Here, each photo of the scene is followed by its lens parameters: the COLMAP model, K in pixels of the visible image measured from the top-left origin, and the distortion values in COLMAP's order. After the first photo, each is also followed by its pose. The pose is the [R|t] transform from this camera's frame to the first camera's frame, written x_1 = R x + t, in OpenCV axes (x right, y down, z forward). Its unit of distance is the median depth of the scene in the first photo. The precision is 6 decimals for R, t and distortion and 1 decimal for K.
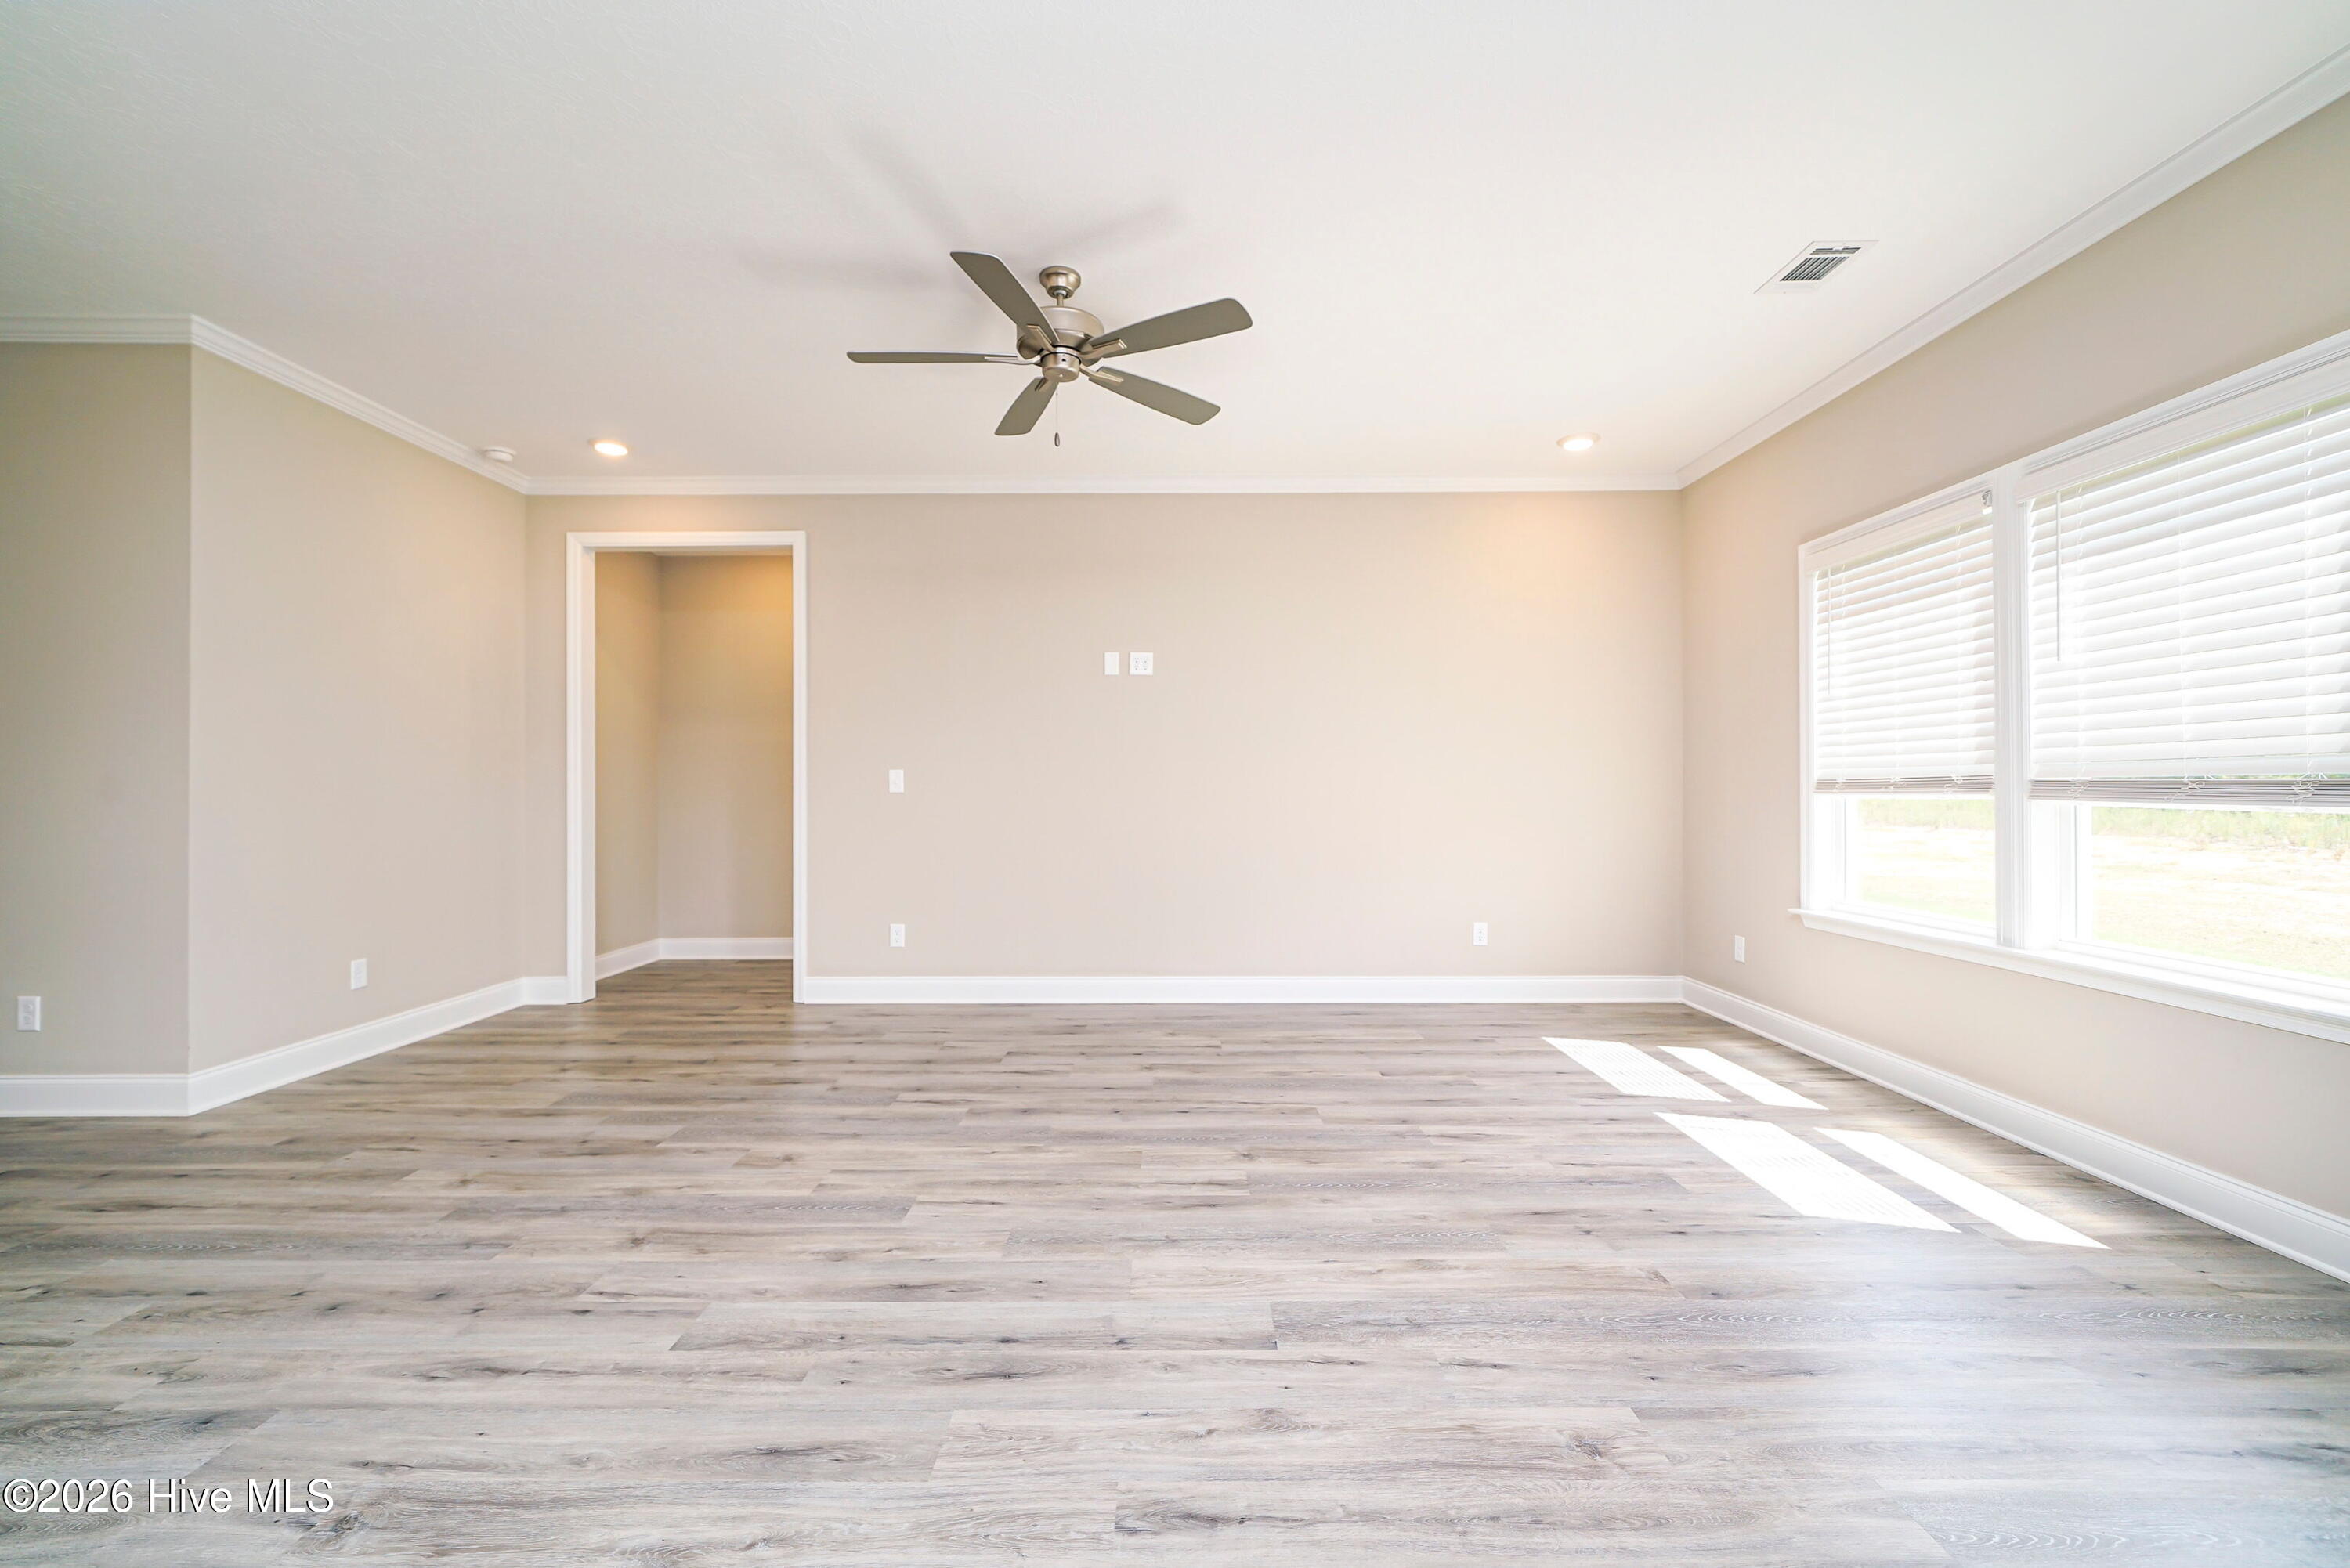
lens RADIAL K [[951.6, 0, 1175.0], [0, 951.6, 784.0], [0, 0, 1]] dist [-0.002004, 0.000133]
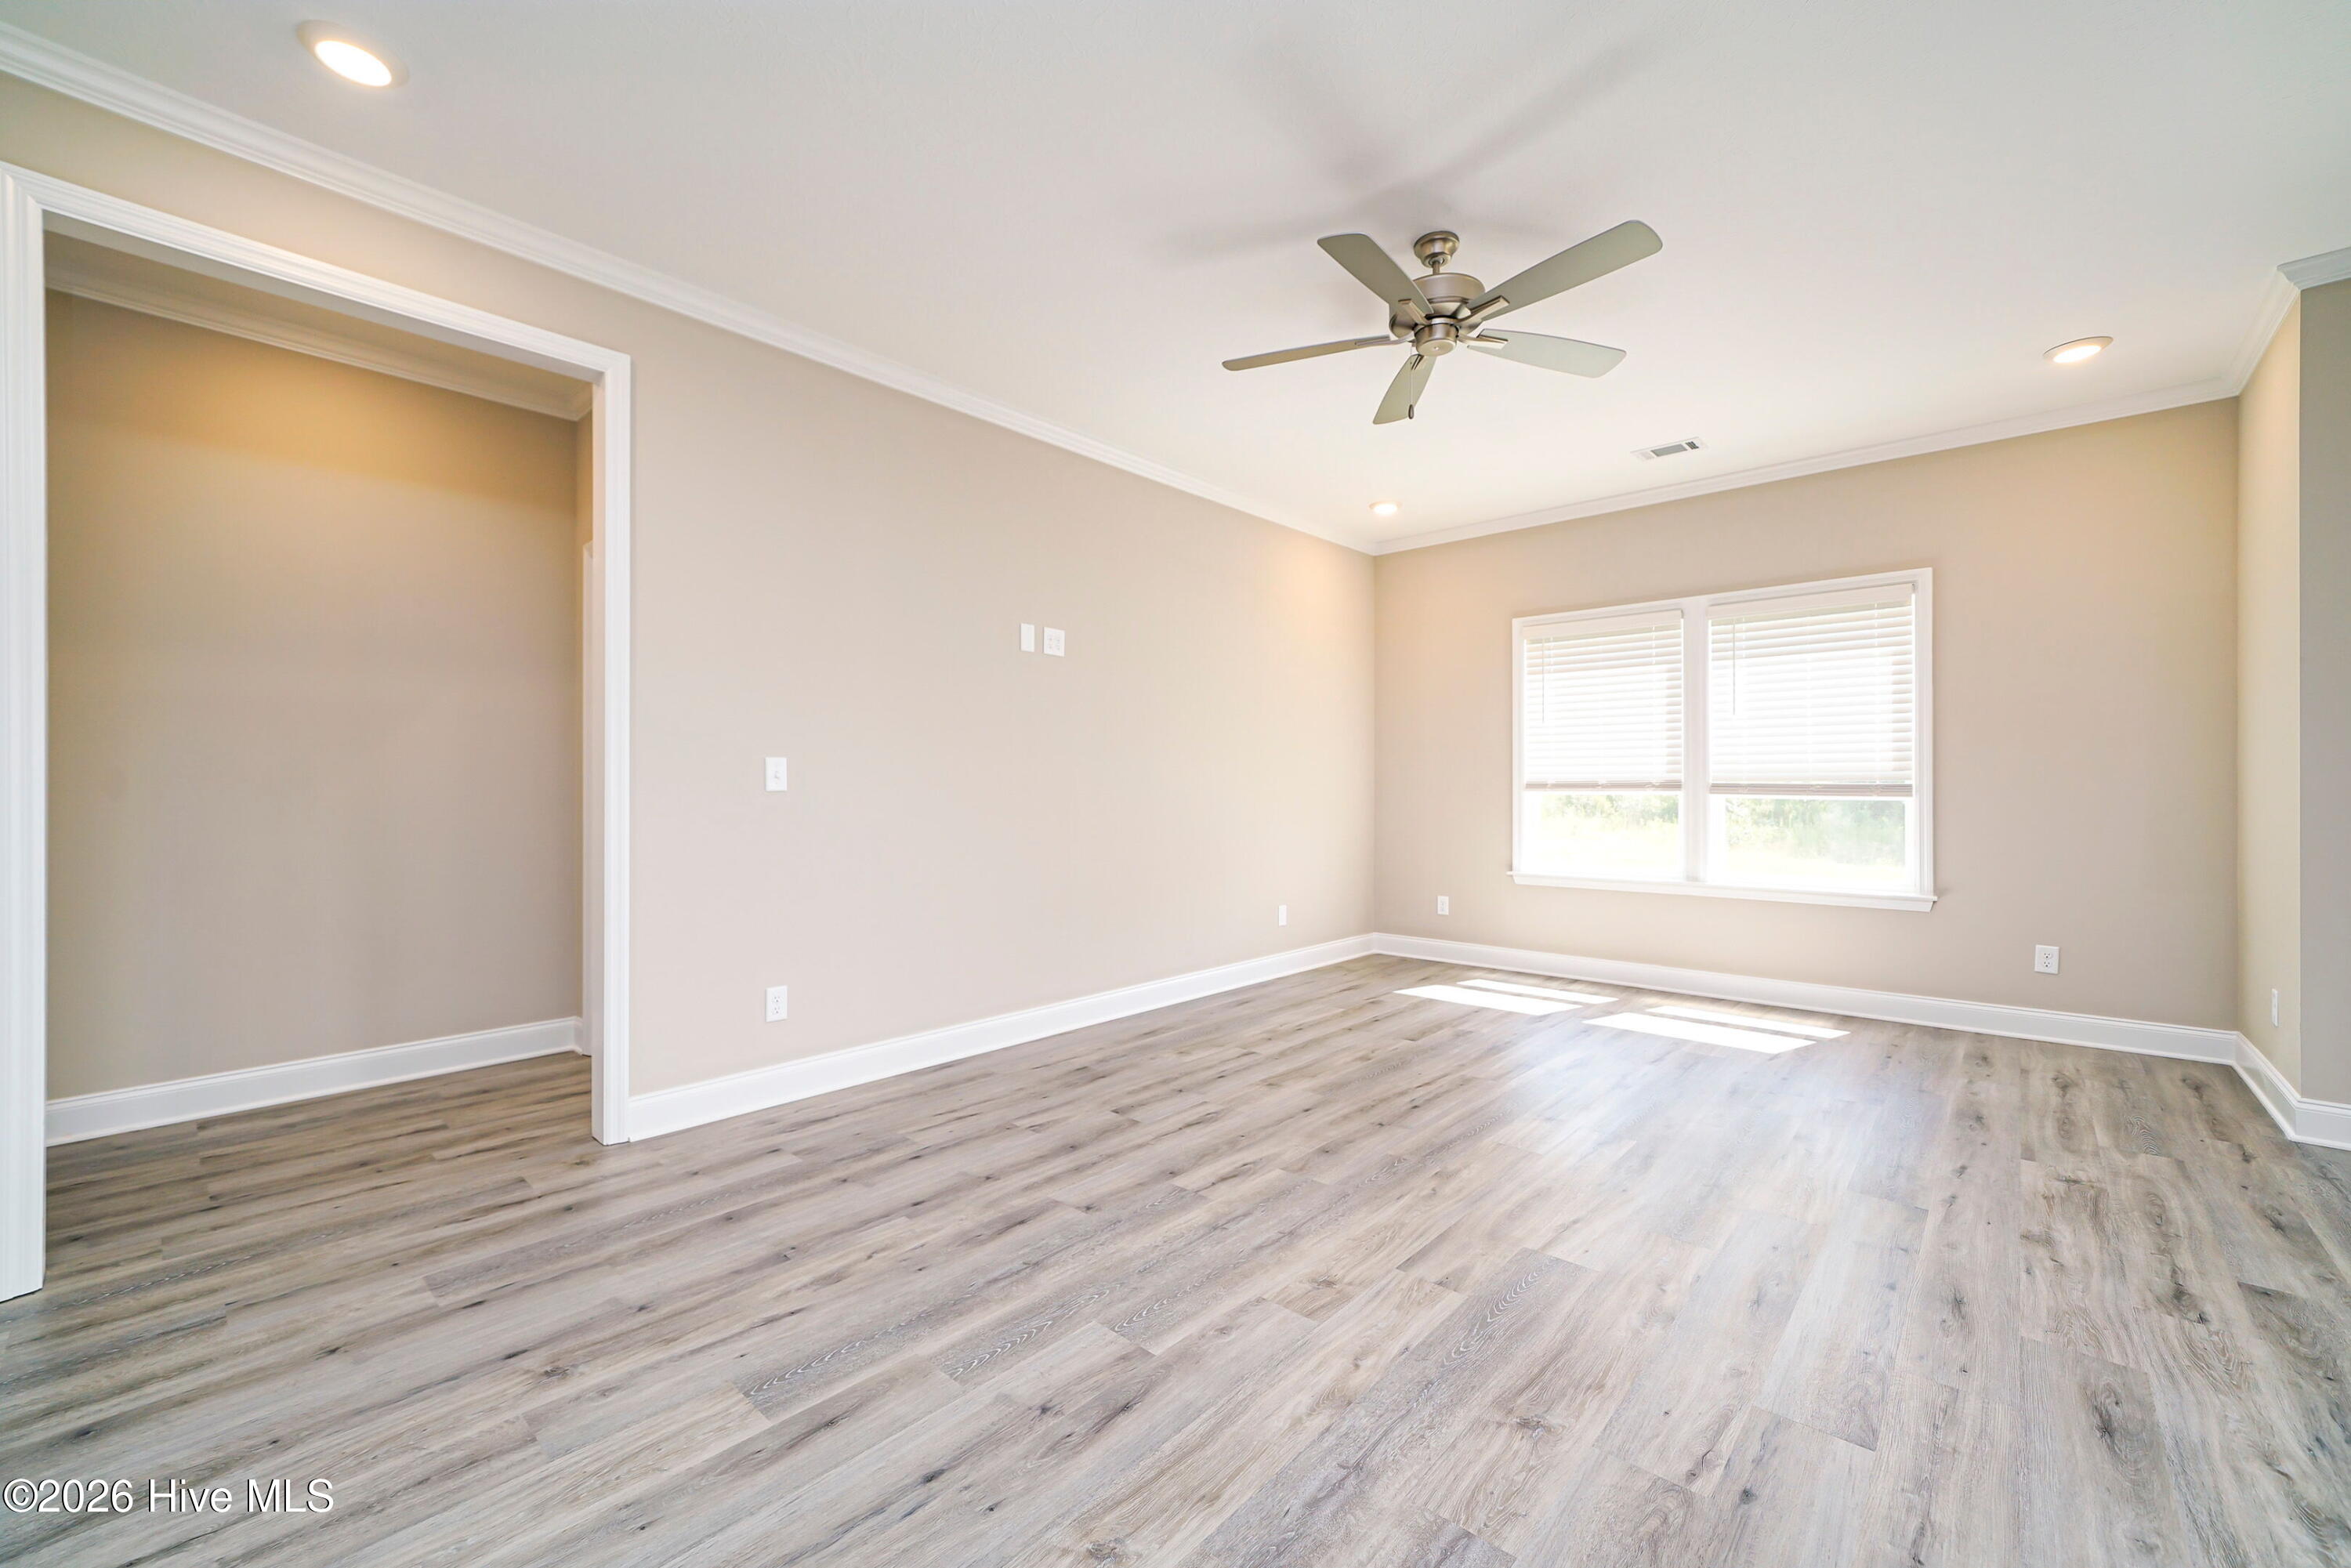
lens RADIAL K [[943.4, 0, 1165.5], [0, 943.4, 785.4], [0, 0, 1]] dist [-0.002127, 0.000237]
pose [[0.668336, 0.003864, 0.743850, -0.895087], [-0.005912, 0.999983, 0.000118, 0.004726], [-0.743836, -0.004476, 0.668347, 0.518200]]
